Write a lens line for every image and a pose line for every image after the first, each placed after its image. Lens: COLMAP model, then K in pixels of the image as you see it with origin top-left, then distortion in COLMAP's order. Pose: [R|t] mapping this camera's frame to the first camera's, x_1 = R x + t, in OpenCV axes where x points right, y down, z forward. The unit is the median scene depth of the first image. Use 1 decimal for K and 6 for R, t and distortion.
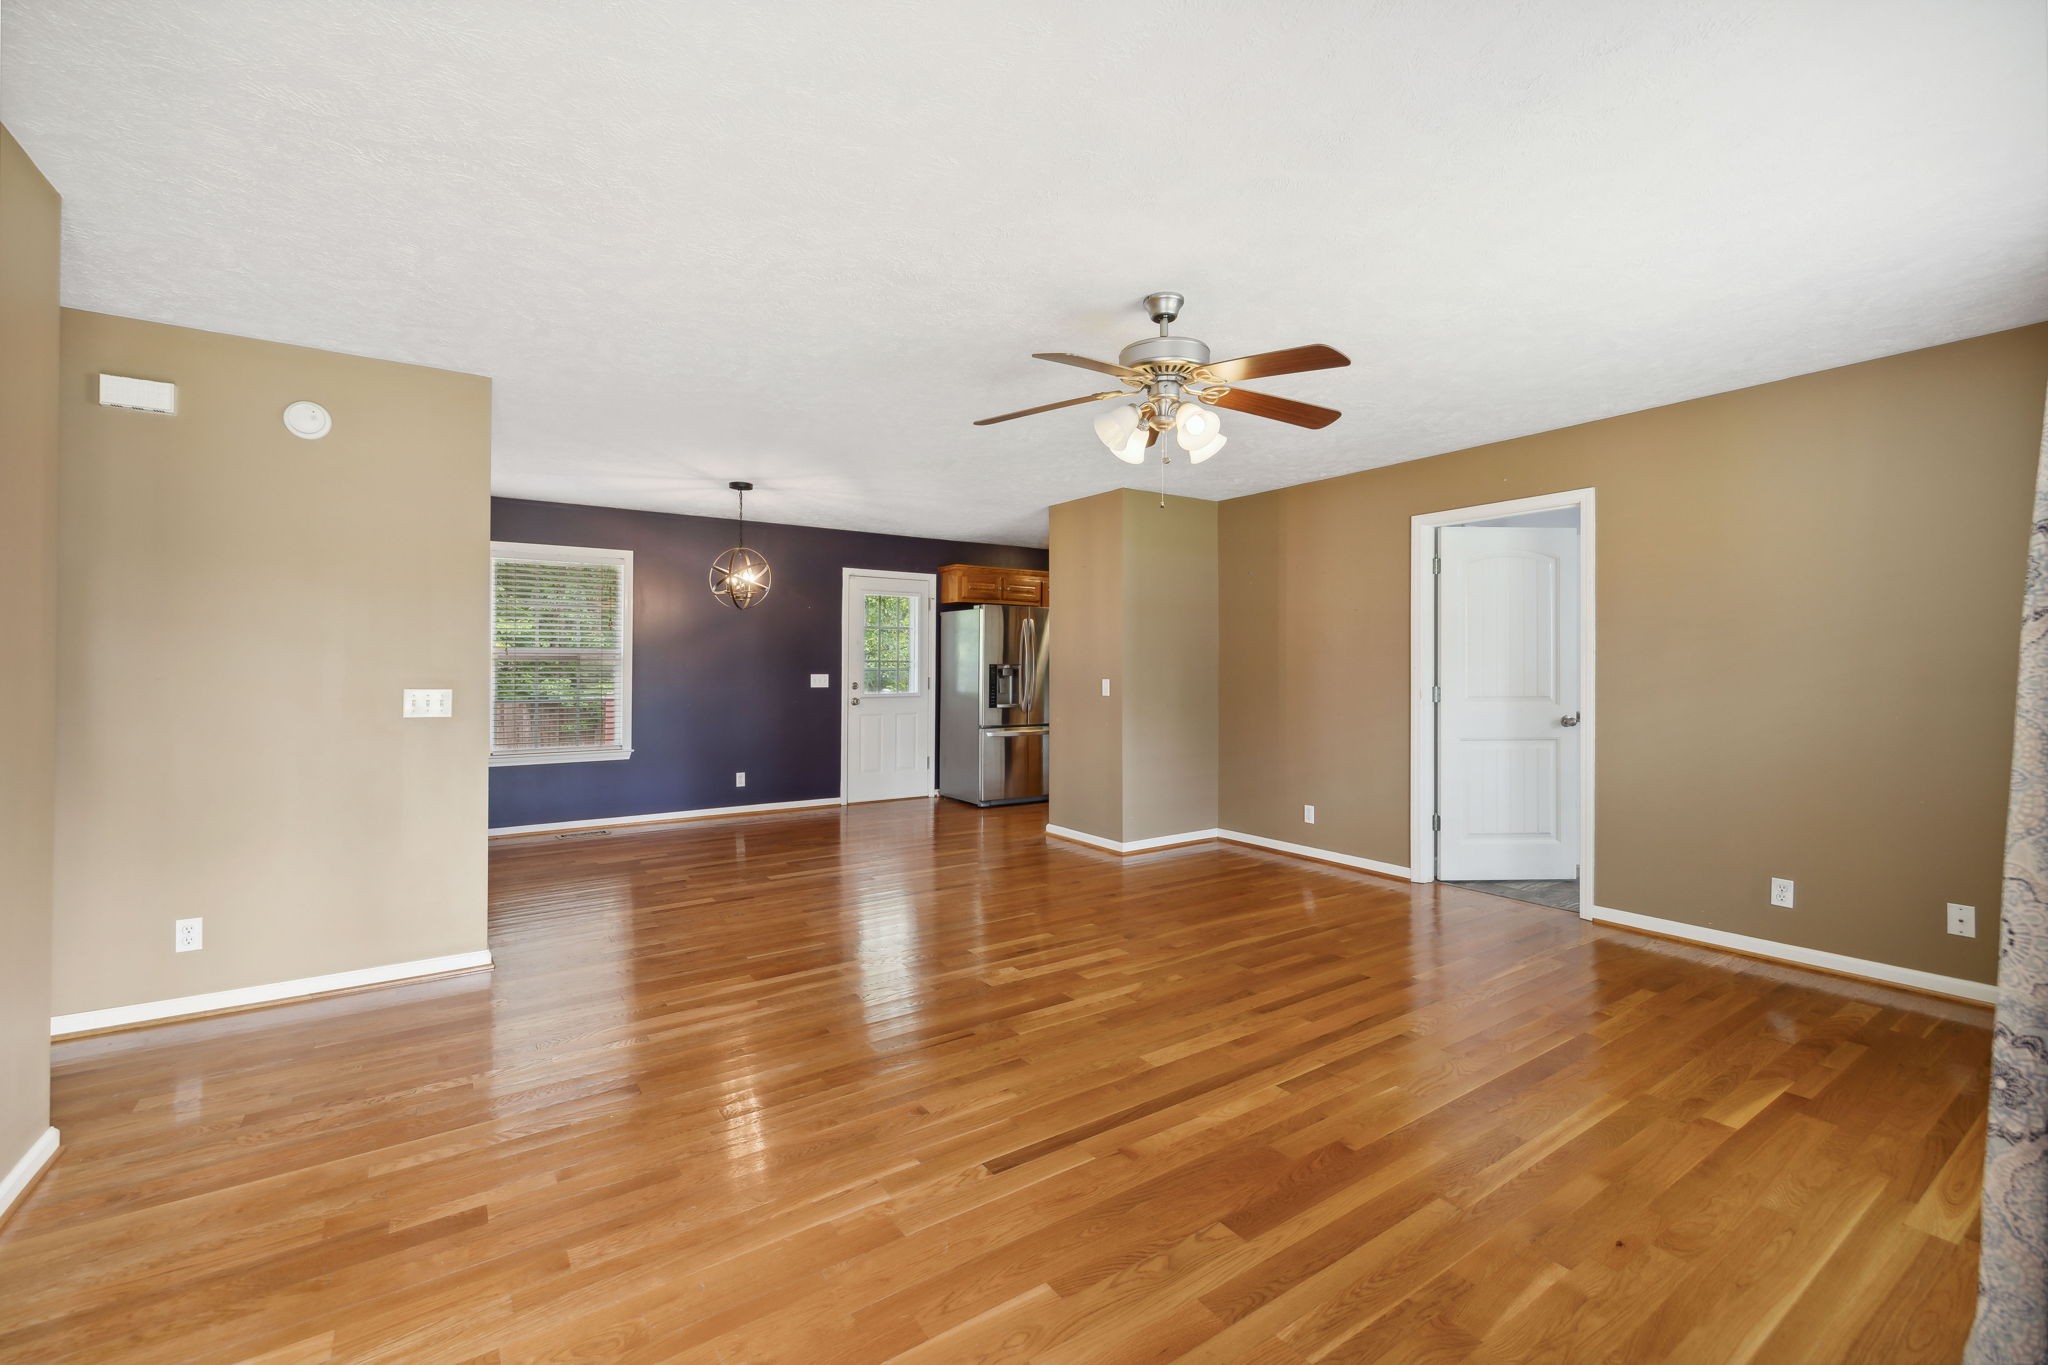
lens RADIAL K [[872.2, 0, 1019.2], [0, 872.2, 679.2], [0, 0, 1]] dist [0.004700, 0.000021]
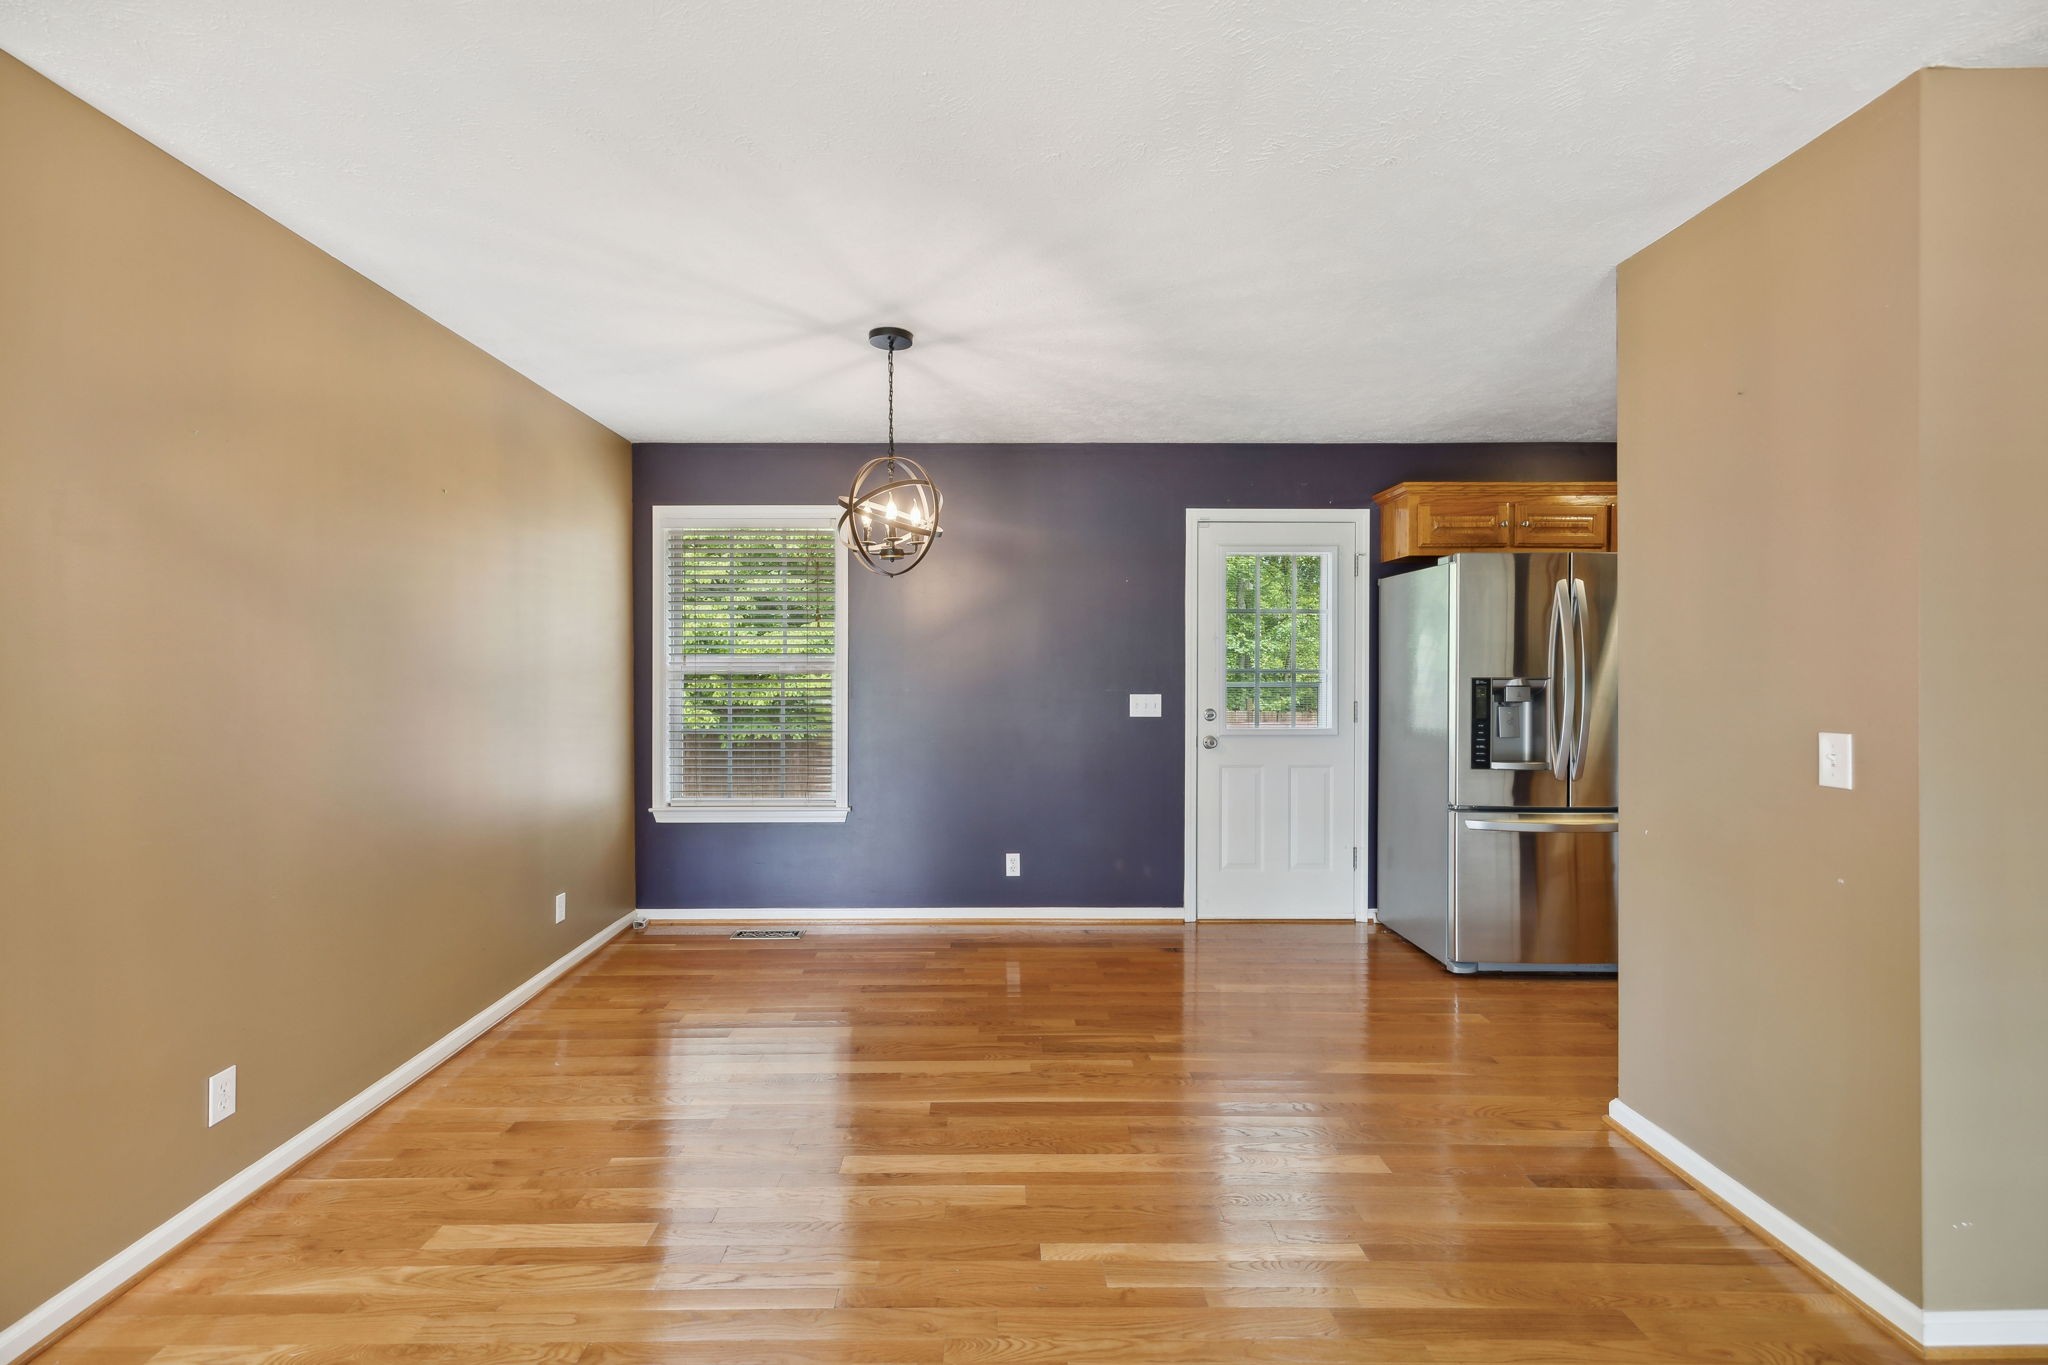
lens RADIAL K [[872.2, 0, 1016.6], [0, 872.2, 668.5], [0, 0, 1]] dist [0.004700, 0.000021]
pose [[0.832405, -0.003632, -0.554156, 0.022738], [-0.004395, 0.999904, -0.013155, -0.014462], [0.554150, 0.013386, 0.832309, 0.458967]]
